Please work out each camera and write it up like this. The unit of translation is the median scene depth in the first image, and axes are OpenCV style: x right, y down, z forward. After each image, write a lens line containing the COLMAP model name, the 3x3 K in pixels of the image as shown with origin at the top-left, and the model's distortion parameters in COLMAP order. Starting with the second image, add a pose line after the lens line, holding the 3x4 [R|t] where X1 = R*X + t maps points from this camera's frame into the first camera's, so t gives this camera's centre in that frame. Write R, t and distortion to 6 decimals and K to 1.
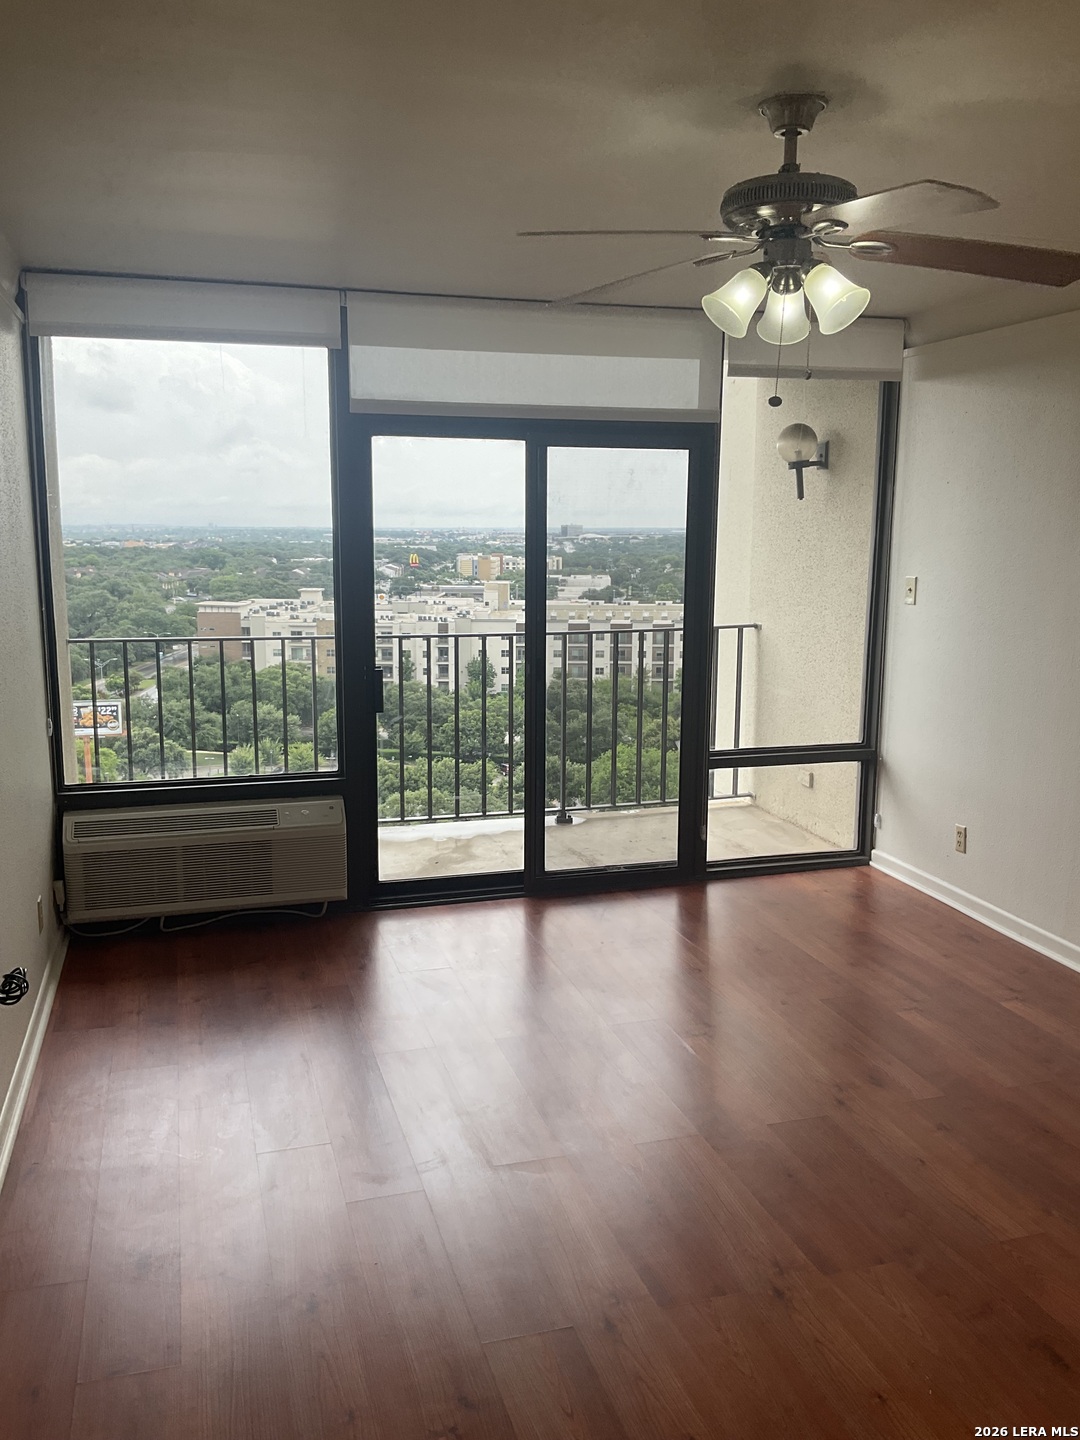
lens RADIAL K [[1182.5, 0, 546.5], [0, 1182.5, 719.5], [0, 0, 1]] dist [0.086764, -0.123354]
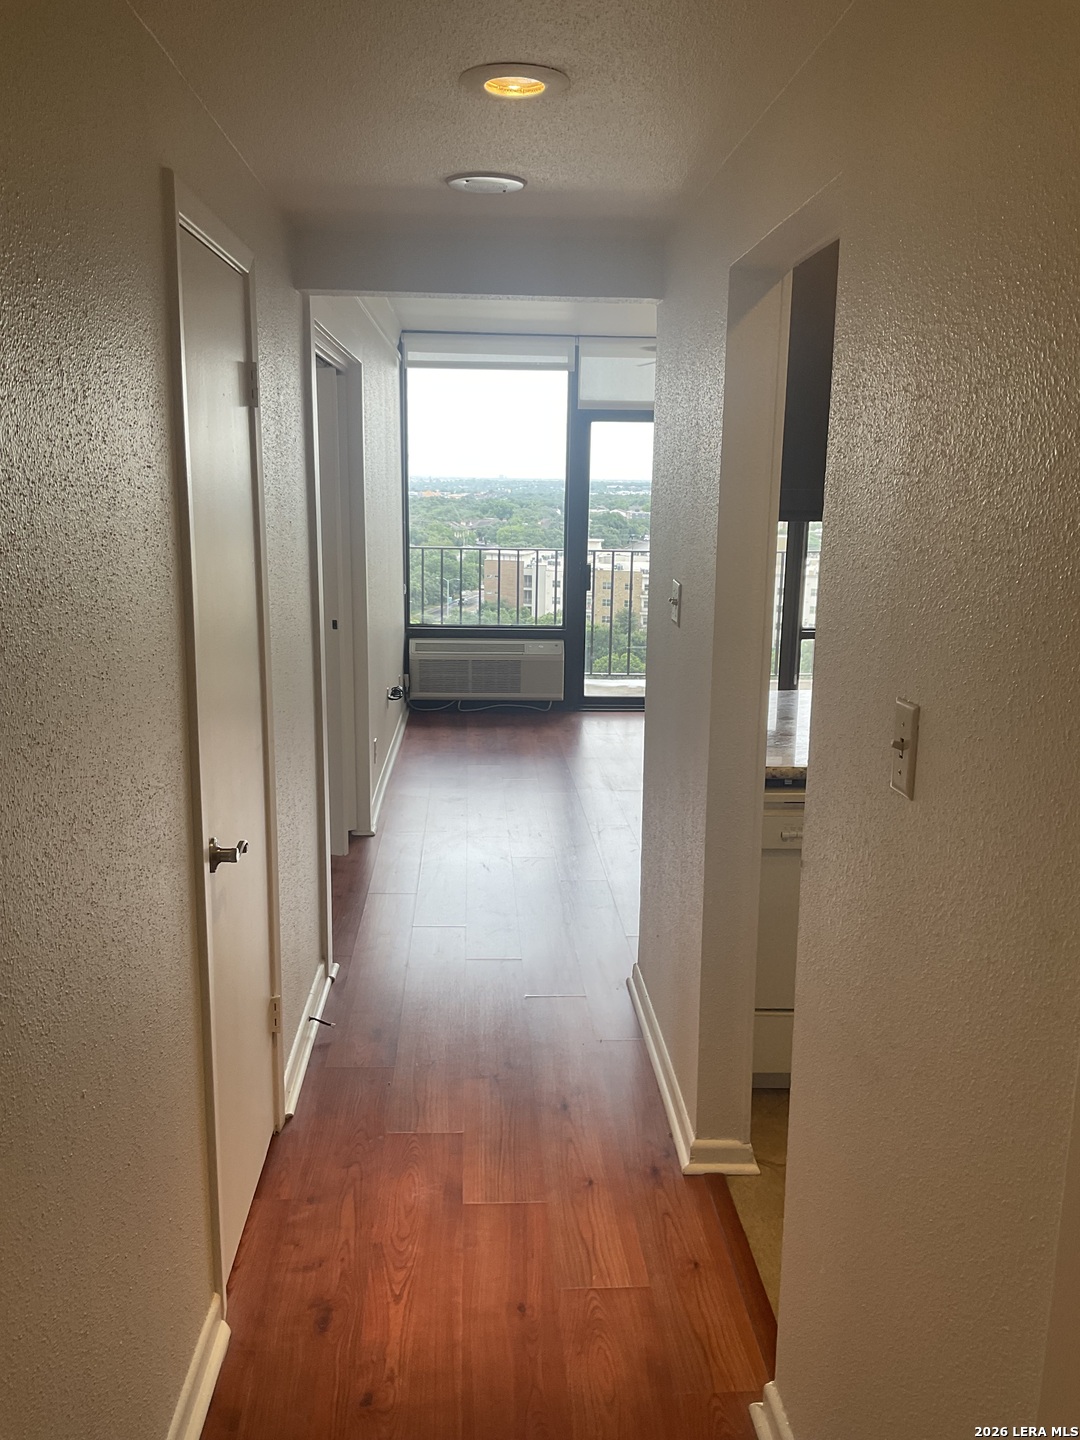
lens RADIAL K [[1182.5, 0, 546.5], [0, 1182.5, 719.5], [0, 0, 1]] dist [0.086764, -0.123354]
pose [[0.972735, 0.056452, -0.224943, 0.191391], [-0.047747, 0.997892, 0.043958, 0.107466], [0.226950, -0.032019, 0.973380, -0.651531]]
